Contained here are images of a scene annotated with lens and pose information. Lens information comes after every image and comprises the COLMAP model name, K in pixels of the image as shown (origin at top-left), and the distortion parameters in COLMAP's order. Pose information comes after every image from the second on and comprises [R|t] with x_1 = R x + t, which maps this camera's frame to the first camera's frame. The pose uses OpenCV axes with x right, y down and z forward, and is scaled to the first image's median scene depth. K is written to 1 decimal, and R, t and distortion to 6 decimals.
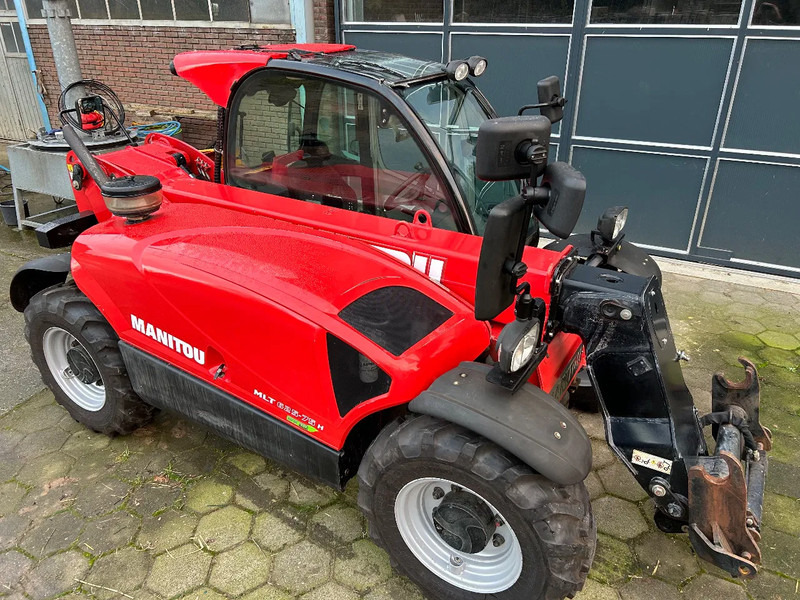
lens RADIAL K [[603.4, 0, 403.7], [0, 603.4, 300.3], [0, 0, 1]] dist [0.054557, -0.056018]
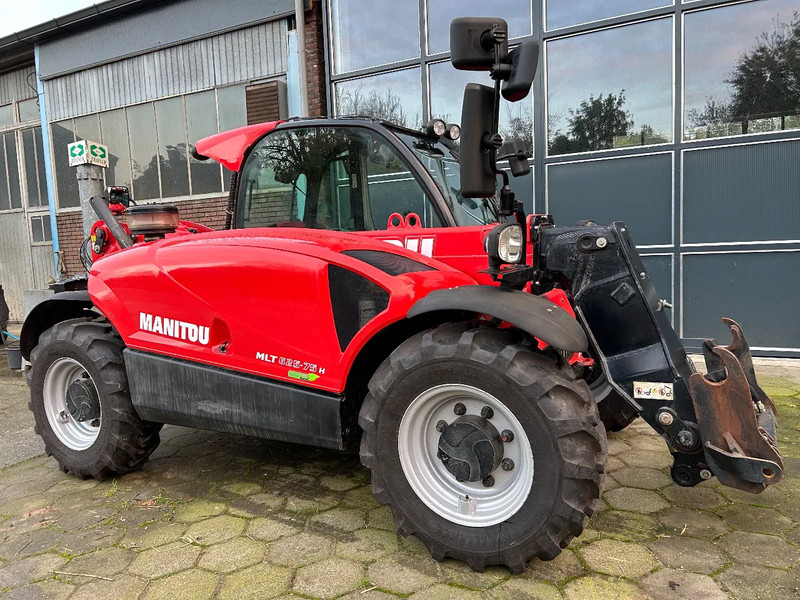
lens RADIAL K [[601.8, 0, 400.0], [0, 601.8, 300.0], [0, 0, 1]] dist [0.067083, -0.075600]
pose [[0.999030, -0.042121, 0.012823, -0.012530], [0.043927, 0.933603, -0.355606, 0.404003], [0.003007, 0.355824, 0.934548, 0.012198]]
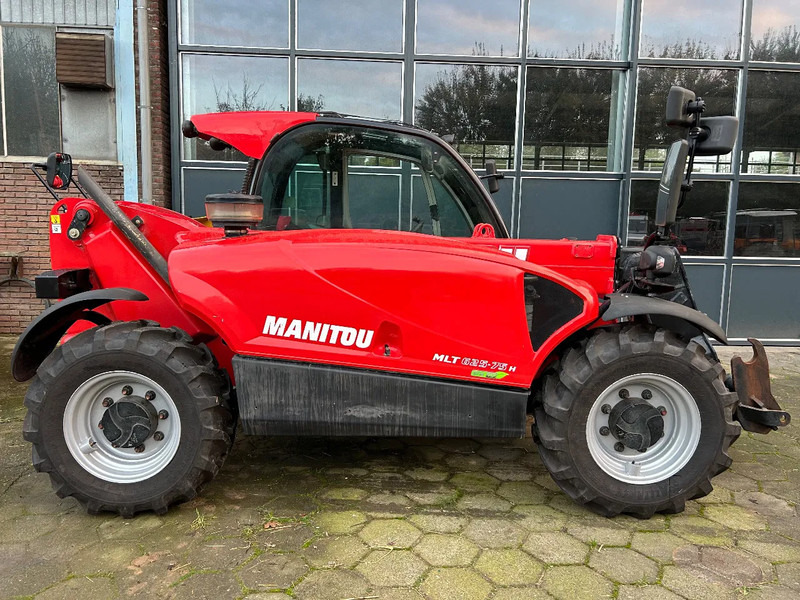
lens RADIAL K [[601.8, 0, 400.0], [0, 601.8, 300.0], [0, 0, 1]] dist [0.067083, -0.075600]
pose [[0.851953, -0.037898, 0.522245, -0.779369], [0.208155, 0.939695, -0.271377, 0.305048], [-0.480466, 0.339909, 0.808464, 0.132489]]
